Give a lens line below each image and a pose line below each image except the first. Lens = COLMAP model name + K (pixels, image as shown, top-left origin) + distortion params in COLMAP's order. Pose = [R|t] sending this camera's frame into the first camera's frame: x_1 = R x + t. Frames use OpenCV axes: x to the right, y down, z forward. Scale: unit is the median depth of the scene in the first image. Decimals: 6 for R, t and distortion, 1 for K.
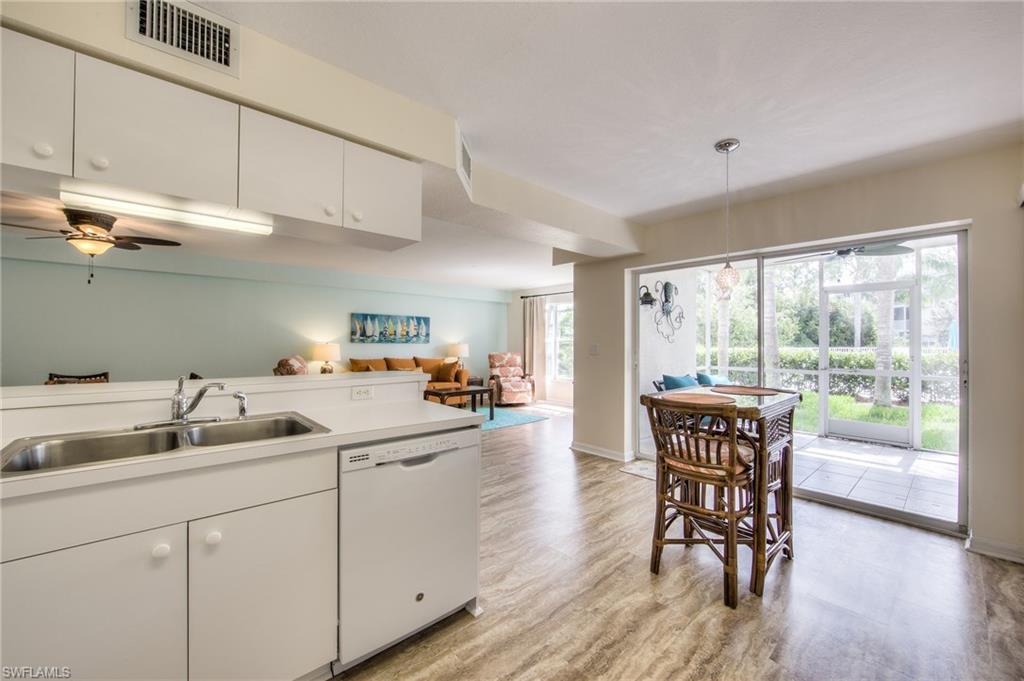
lens RADIAL K [[403.0, 0, 513.7], [0, 403.0, 338.8], [0, 0, 1]] dist [-0.003553, -0.000374]
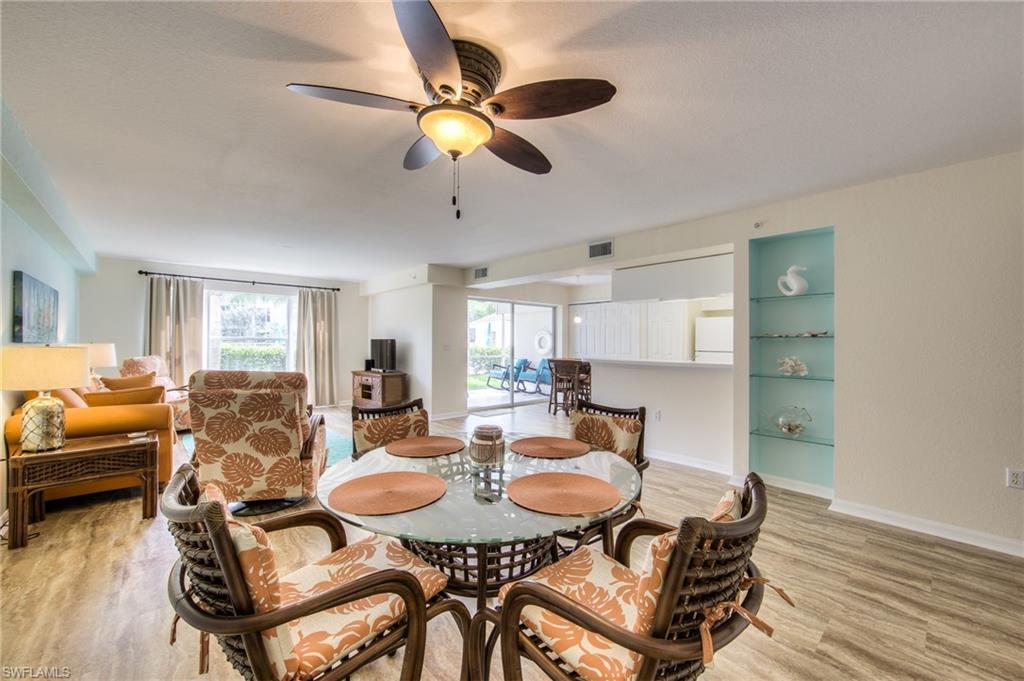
lens RADIAL K [[403.0, 0, 513.7], [0, 403.0, 338.8], [0, 0, 1]] dist [-0.003553, -0.000374]
pose [[0.008979, 0.000357, 0.999960, -0.732291], [-0.011588, 0.999933, -0.000253, -0.001711], [-0.999893, -0.011585, 0.008982, 0.447869]]
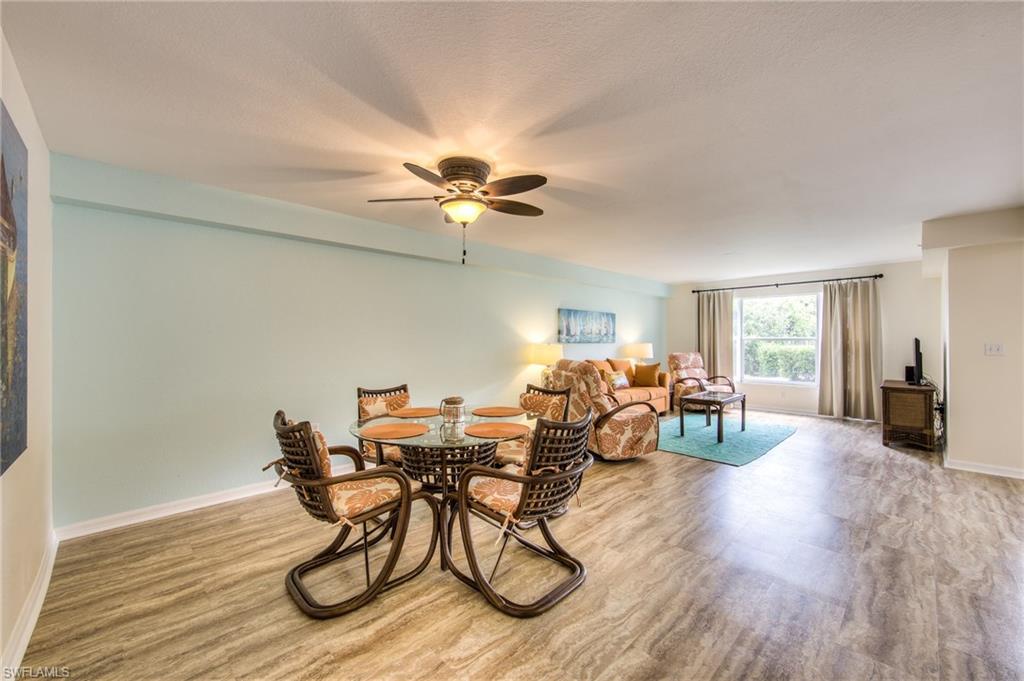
lens RADIAL K [[395.3, 0, 509.4], [0, 395.3, 342.6], [0, 0, 1]] dist [-0.017941, -0.000157]
pose [[0.999549, -0.008021, 0.028932, -0.490654], [0.007652, 0.999888, 0.012848, -0.002899], [-0.029032, -0.012621, 0.999499, 0.144151]]
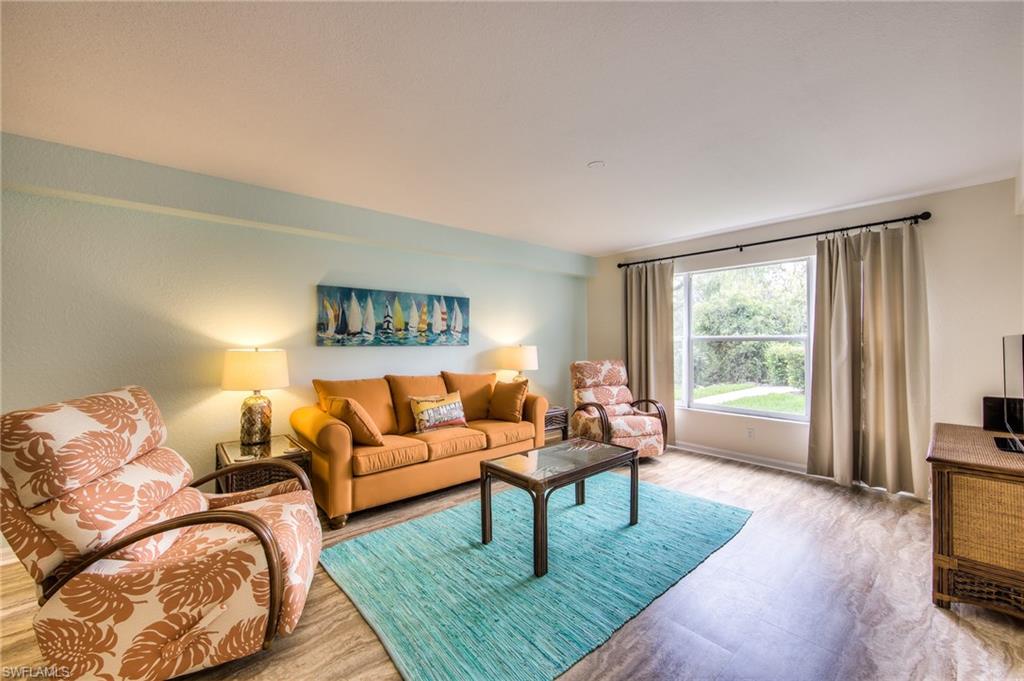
lens RADIAL K [[399.8, 0, 513.4], [0, 399.8, 342.0], [0, 0, 1]] dist [-0.010286, 0.000355]
pose [[0.999873, -0.009264, -0.012936, -0.148978], [0.009392, 0.999907, 0.009848, 0.001569], [0.012843, -0.009968, 0.999868, 0.483707]]
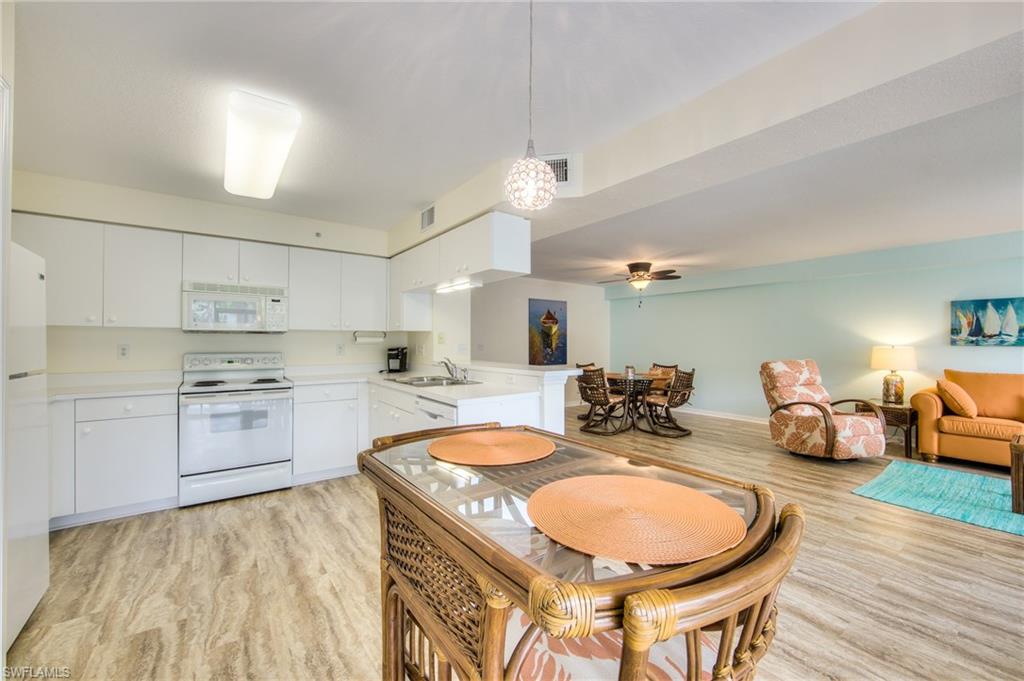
lens RADIAL K [[403.0, 0, 513.7], [0, 403.0, 338.8], [0, 0, 1]] dist [-0.003553, -0.000374]
pose [[-0.089404, -0.011357, -0.995931, 0.291894], [0.004691, 0.999919, -0.011824, 0.002361], [0.995984, -0.005729, -0.089343, 0.315555]]
